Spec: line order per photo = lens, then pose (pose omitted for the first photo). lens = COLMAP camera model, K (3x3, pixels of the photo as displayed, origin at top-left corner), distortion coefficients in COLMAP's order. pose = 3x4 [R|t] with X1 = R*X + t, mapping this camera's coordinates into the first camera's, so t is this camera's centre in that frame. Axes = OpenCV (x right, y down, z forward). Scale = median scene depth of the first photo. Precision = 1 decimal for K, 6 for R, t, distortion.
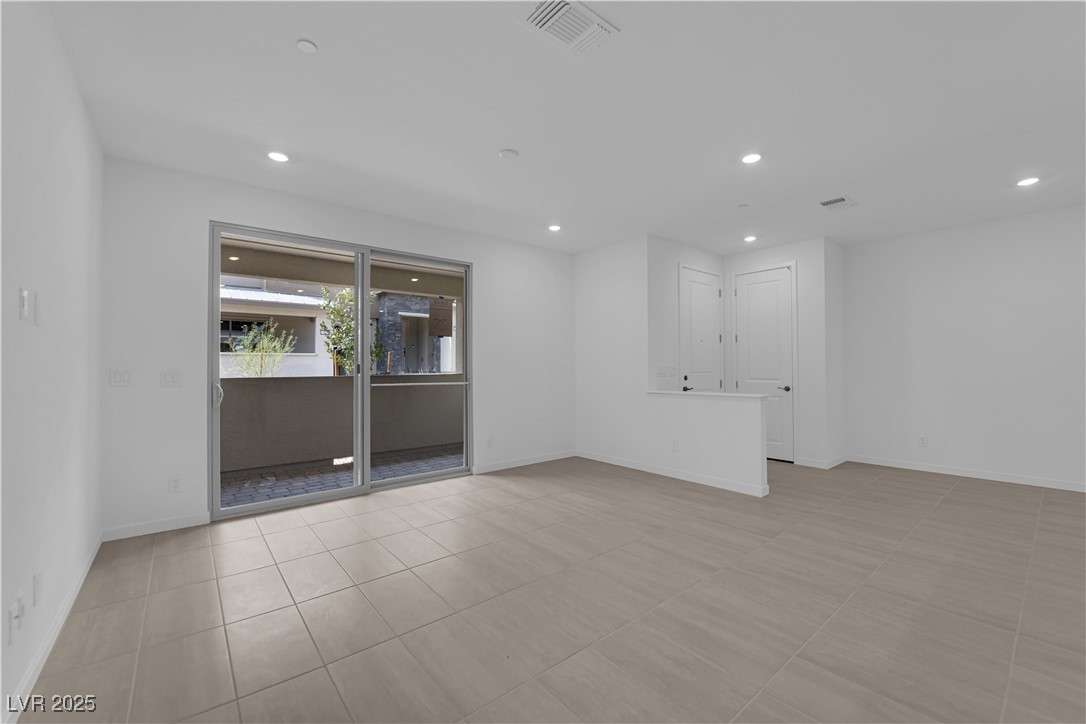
lens RADIAL K [[440.6, 0, 547.9], [0, 440.6, 361.7], [0, 0, 1]] dist [-0.012548, -0.000406]
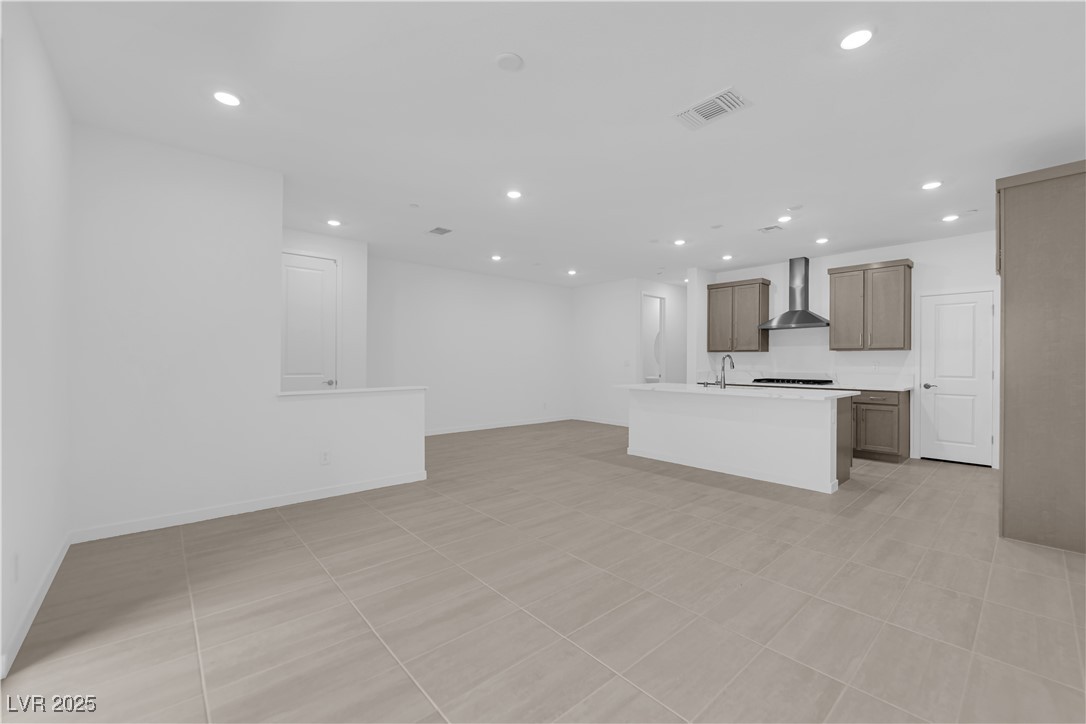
lens RADIAL K [[438.9, 0, 546.1], [0, 438.9, 361.3], [0, 0, 1]] dist [-0.009285, -0.004568]
pose [[-0.029289, 0.003695, 0.999564, -0.574132], [-0.015919, 0.999865, -0.004162, 0.012304], [-0.999444, -0.016034, -0.029226, 0.684562]]
